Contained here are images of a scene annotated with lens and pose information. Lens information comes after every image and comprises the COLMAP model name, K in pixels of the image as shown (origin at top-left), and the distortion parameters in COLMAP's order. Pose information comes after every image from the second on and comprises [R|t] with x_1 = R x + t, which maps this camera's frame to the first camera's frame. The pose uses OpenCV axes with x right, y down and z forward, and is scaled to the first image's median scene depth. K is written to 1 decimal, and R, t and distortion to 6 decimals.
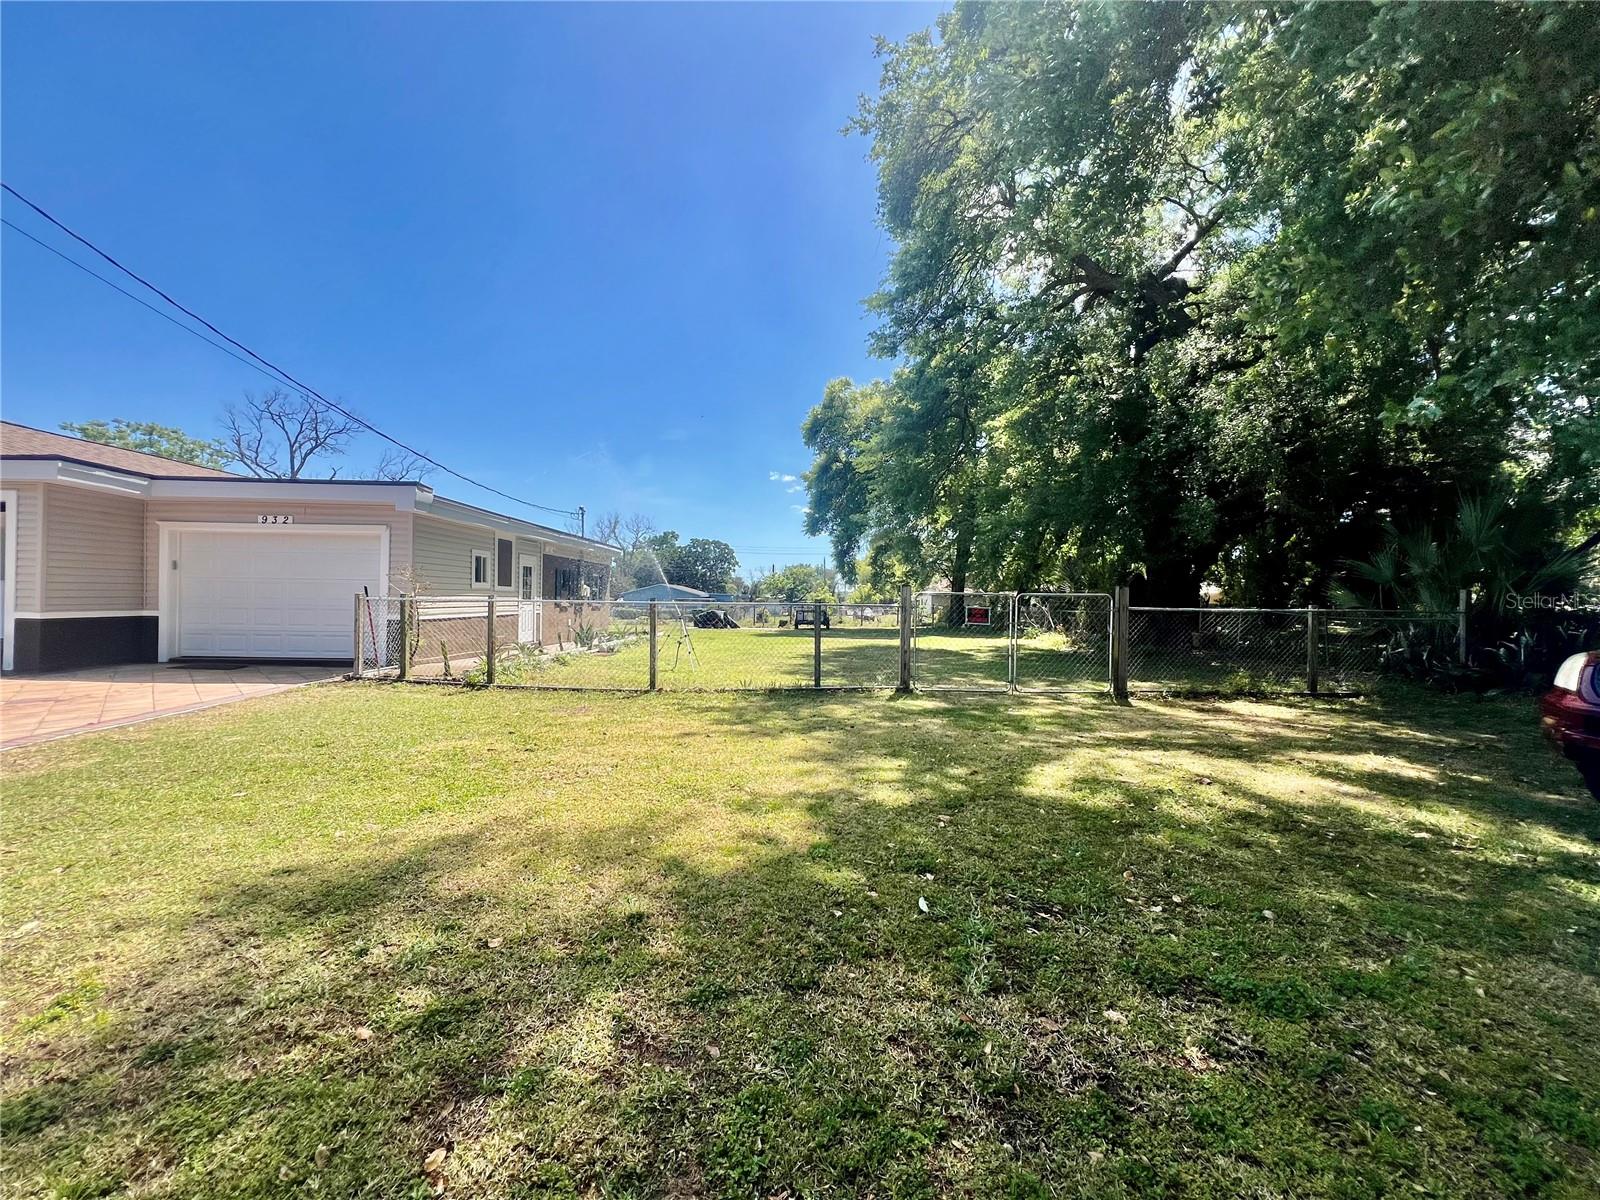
lens RADIAL K [[639.9, 0, 799.3], [0, 639.9, 596.9], [0, 0, 1]] dist [-0.003346, 0.000927]
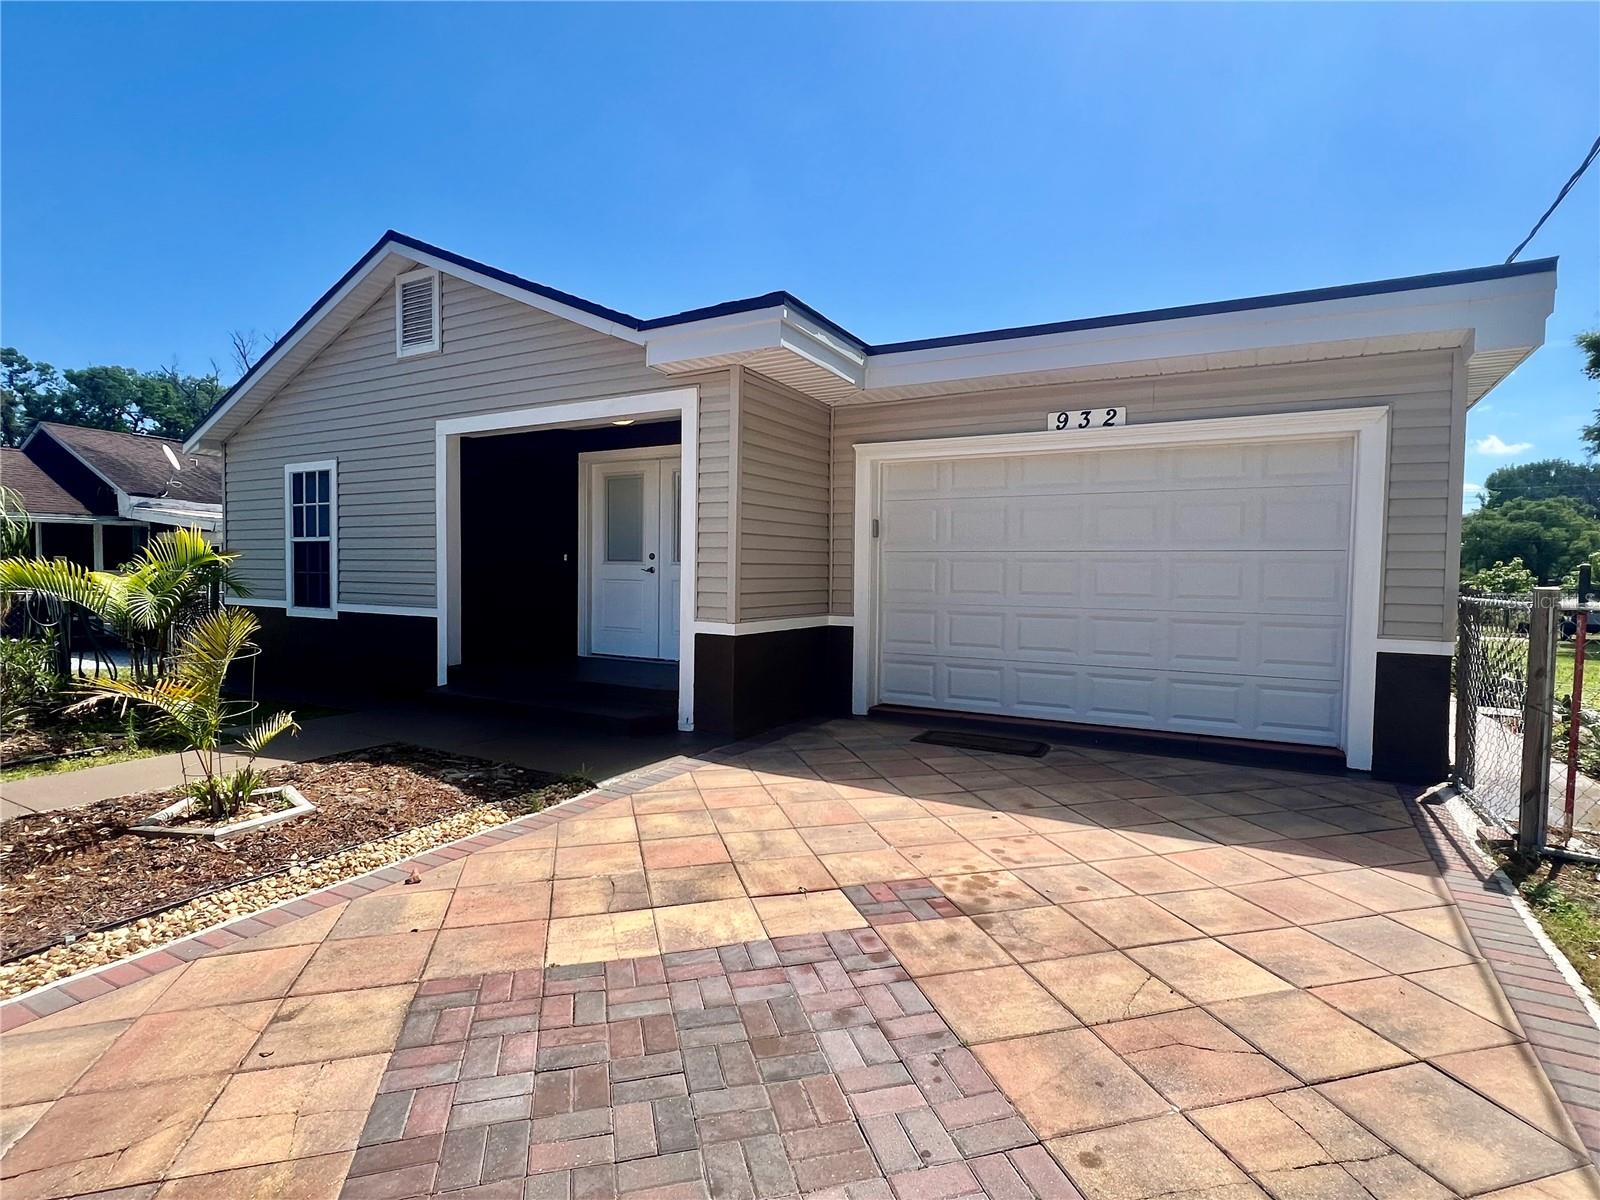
lens RADIAL K [[814.1, 0, 793.4], [0, 814.1, 596.3], [0, 0, 1]] dist [0.002951, 0.000237]
pose [[0.857528, 0.010844, -0.514323, -0.731878], [0.001068, 0.999738, 0.022859, -0.010652], [0.514436, -0.020151, 0.857292, 0.420483]]
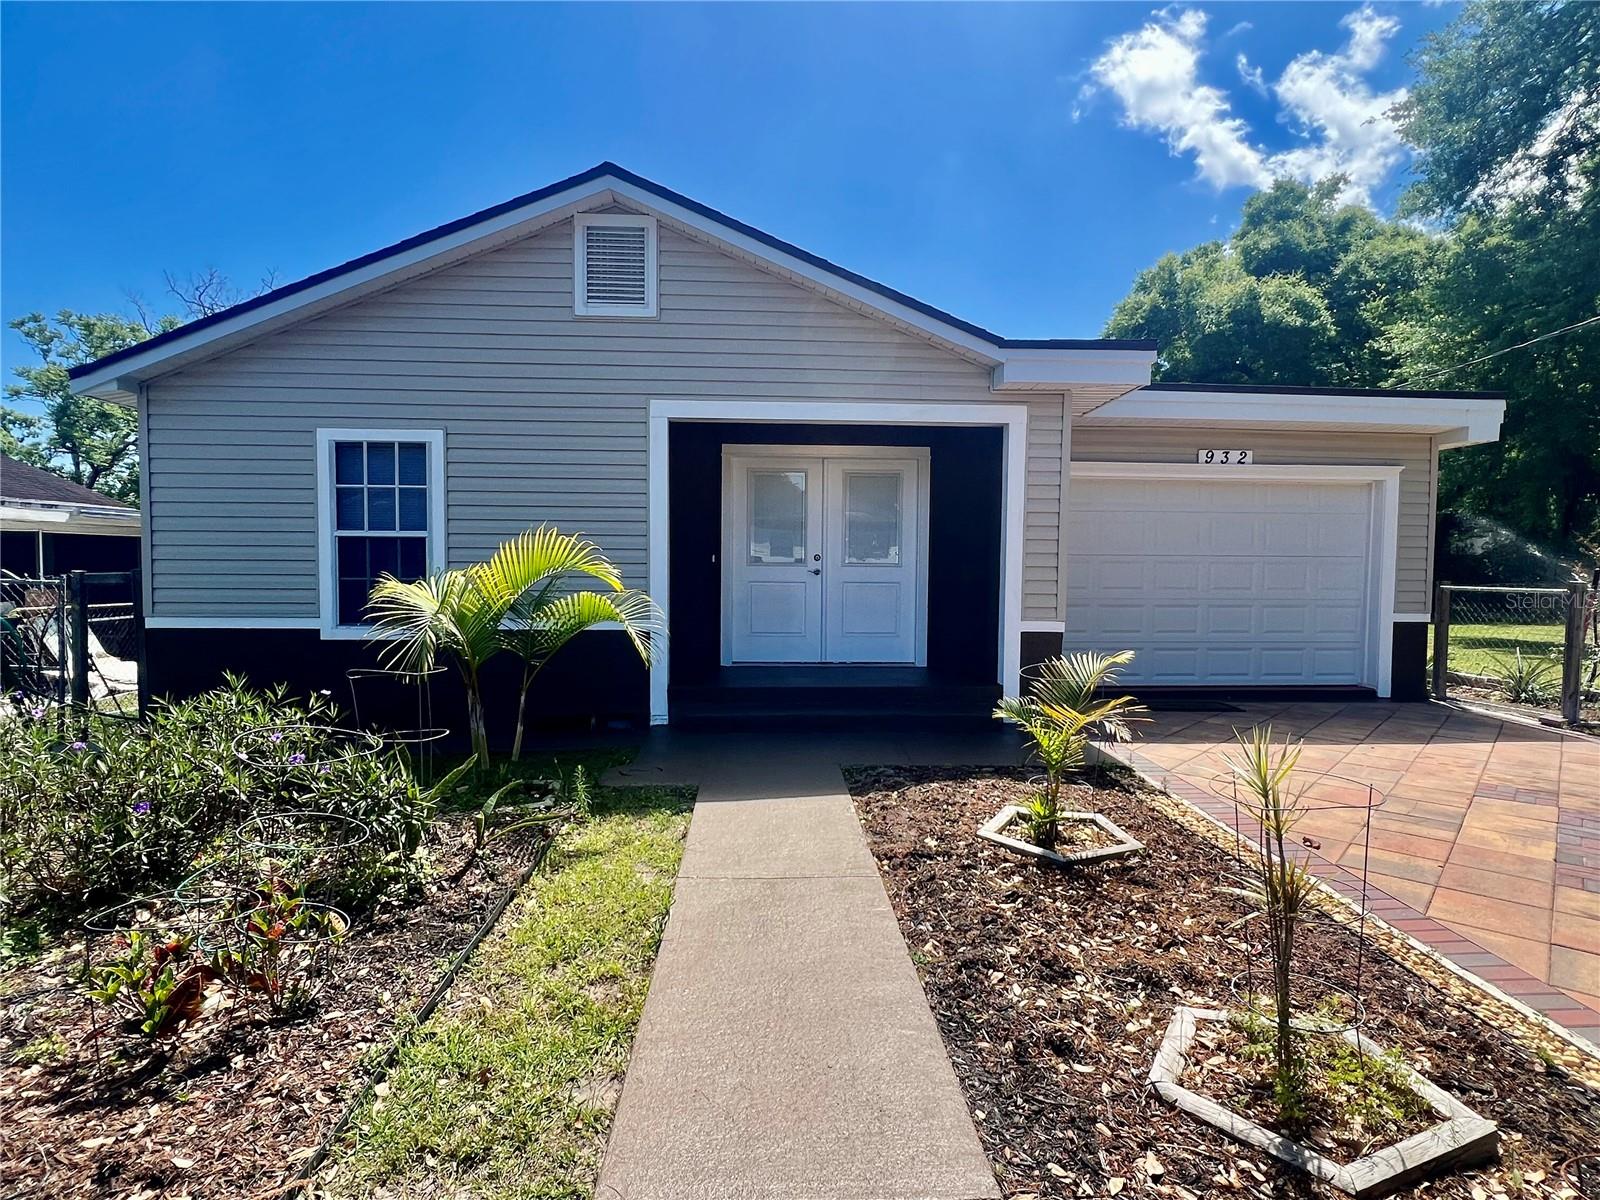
lens RADIAL K [[846.2, 0, 796.0], [0, 846.2, 607.4], [0, 0, 1]] dist [-0.004617, -0.000143]
pose [[0.999442, -0.008642, 0.032252, -1.301878], [0.006843, 0.998436, 0.055488, -0.028674], [-0.032681, -0.055236, 0.997938, 0.227845]]
